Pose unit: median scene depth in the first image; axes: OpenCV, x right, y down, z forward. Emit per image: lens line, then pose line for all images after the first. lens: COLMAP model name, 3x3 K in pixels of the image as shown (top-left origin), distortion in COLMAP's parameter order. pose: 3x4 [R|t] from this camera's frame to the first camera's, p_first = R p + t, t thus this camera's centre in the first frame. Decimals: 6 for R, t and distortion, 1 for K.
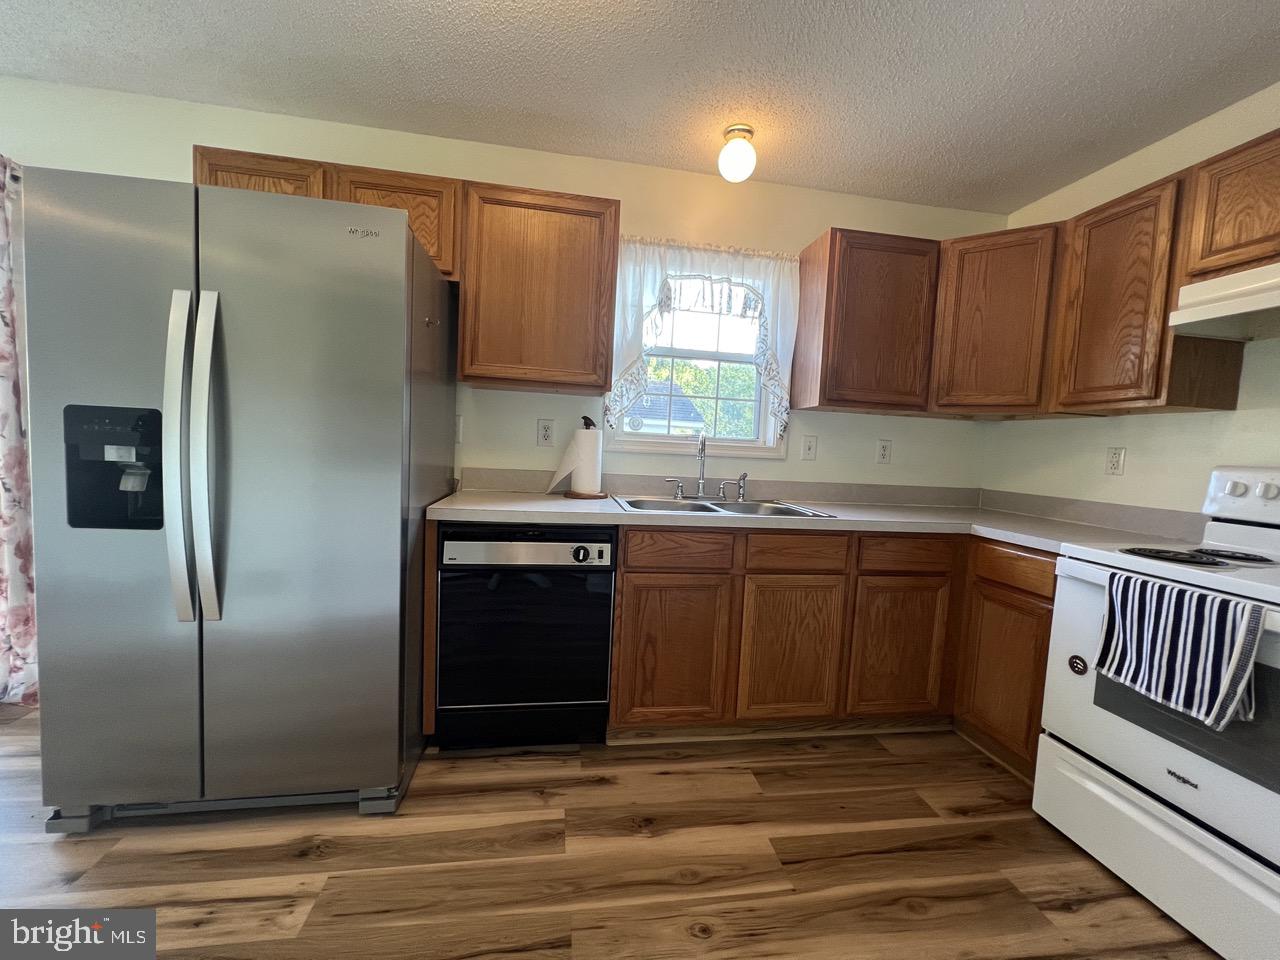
lens RADIAL K [[513.0, 0, 641.9], [0, 513.0, 483.4], [0, 0, 1]] dist [0.000005, 0.000237]
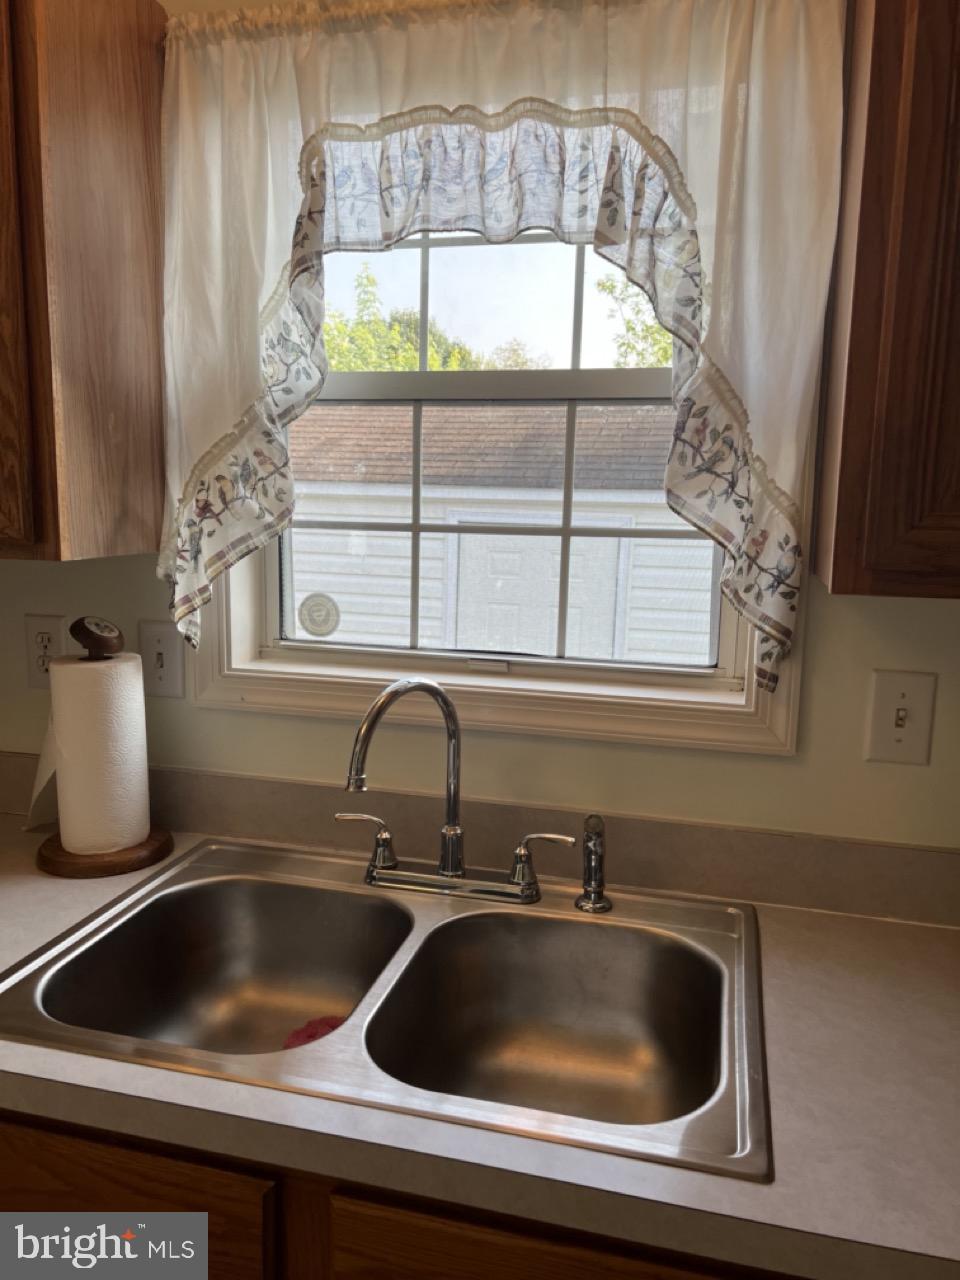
lens RADIAL K [[956.3, 0, 481.3], [0, 956.3, 640.7], [0, 0, 1]] dist [-0.001801, 0.002509]
pose [[0.916509, 0.031358, -0.398783, 0.483167], [-0.005098, 0.997757, 0.066743, -0.208416], [0.399981, -0.059138, 0.914613, 0.709878]]
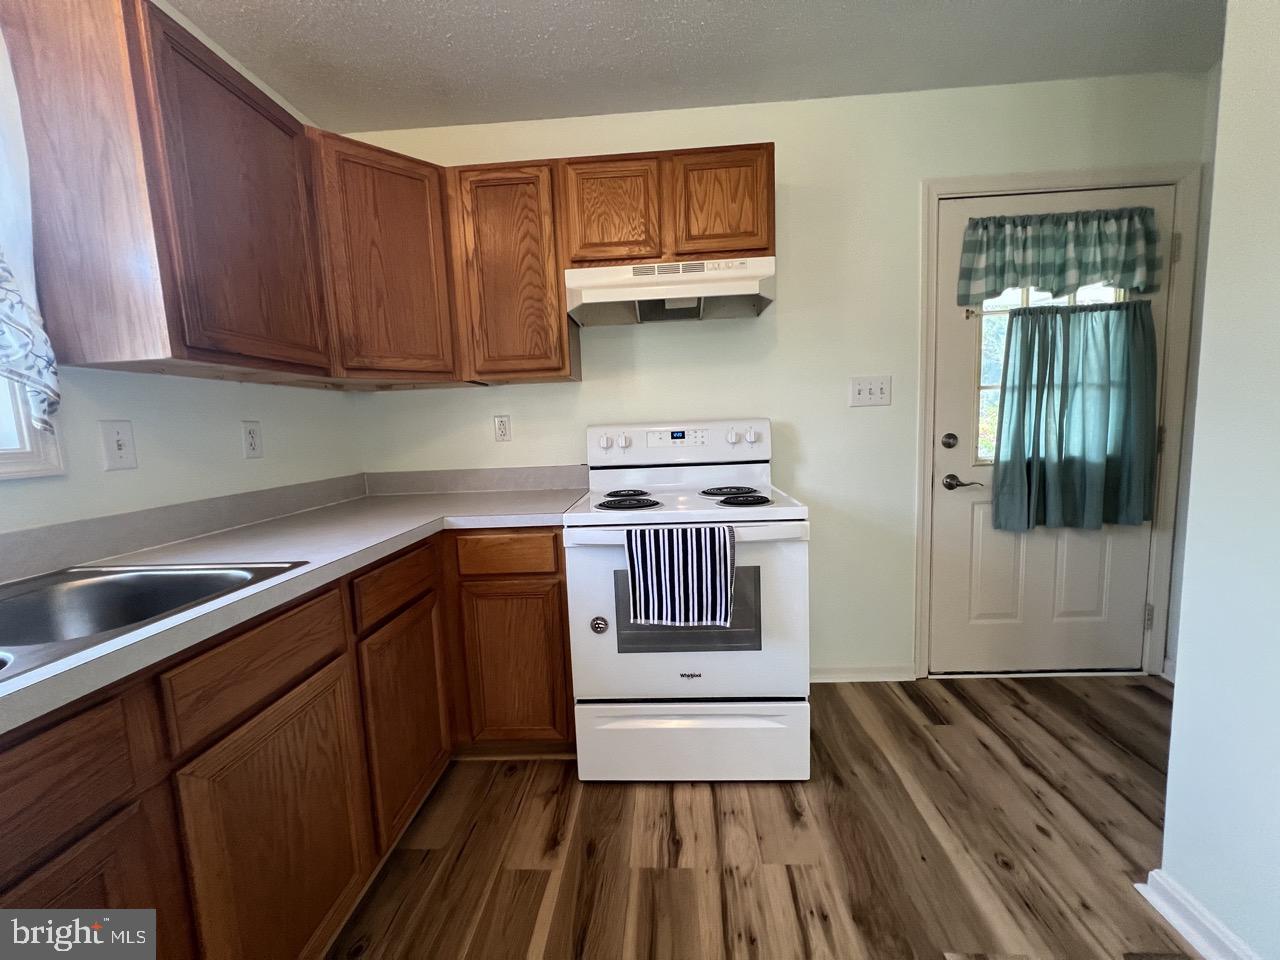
lens RADIAL K [[510.5, 0, 640.2], [0, 510.5, 481.3], [0, 0, 1]] dist [-0.001588, 0.000097]
pose [[0.214546, -0.168088, 0.962141, -0.070115], [0.124792, 0.981724, 0.143682, -0.063725], [-0.968709, 0.089241, 0.231602, 0.595346]]
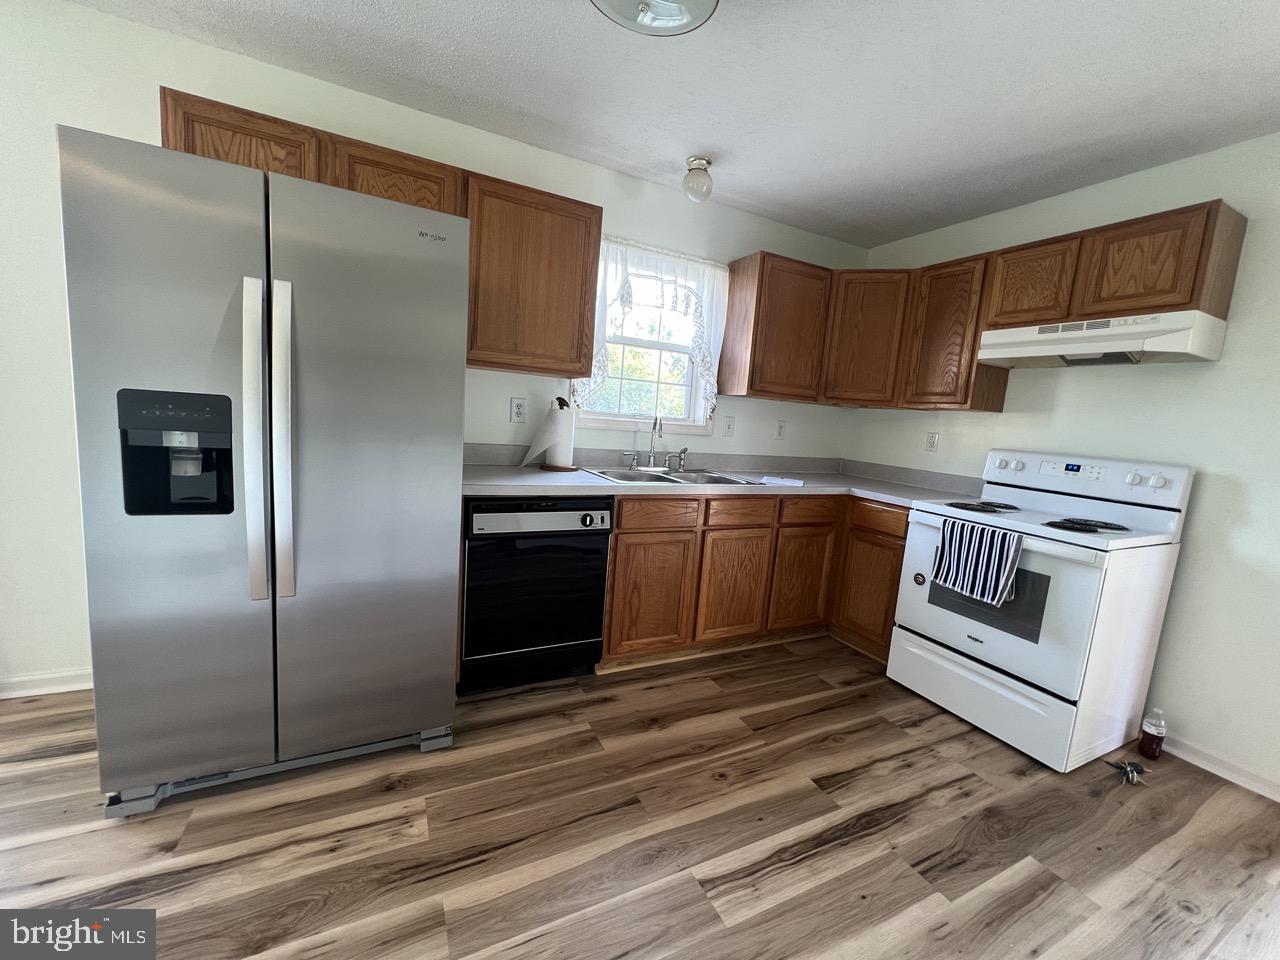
lens RADIAL K [[513.0, 0, 641.1], [0, 513.0, 484.0], [0, 0, 1]] dist [0.000005, 0.000237]
pose [[0.953299, -0.018116, 0.301485, -0.369983], [-0.007134, 0.996570, 0.082443, -0.047418], [-0.301945, -0.080744, 0.949900, -0.171337]]
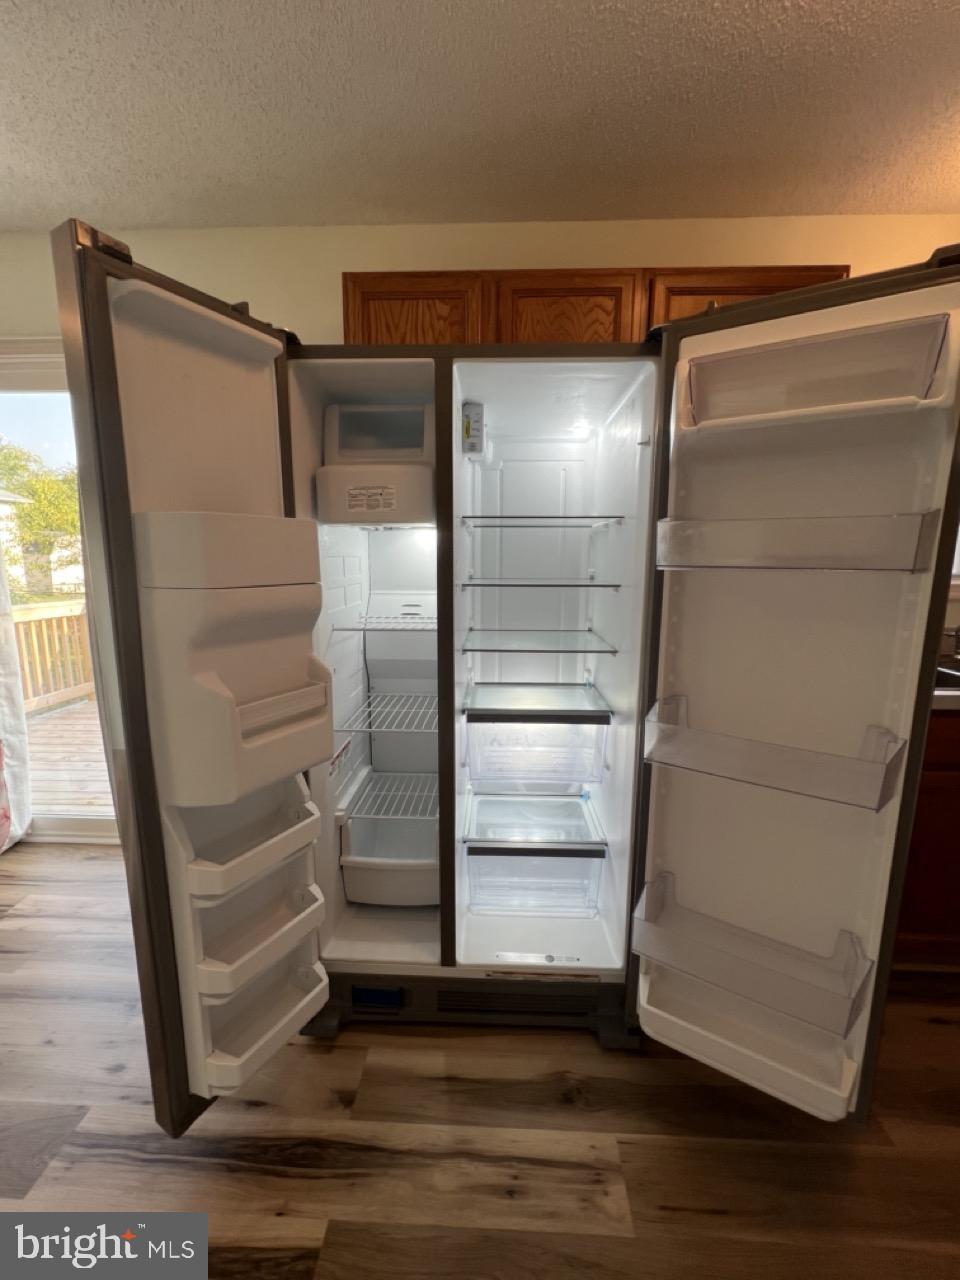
lens RADIAL K [[513.0, 0, 479.2], [0, 513.0, 639.8], [0, 0, 1]] dist [0.000005, 0.000237]
pose [[0.979972, -0.014209, -0.198629, -0.504190], [0.031571, 0.995922, 0.084514, -0.111745], [0.196618, -0.089093, 0.976424, 0.148681]]
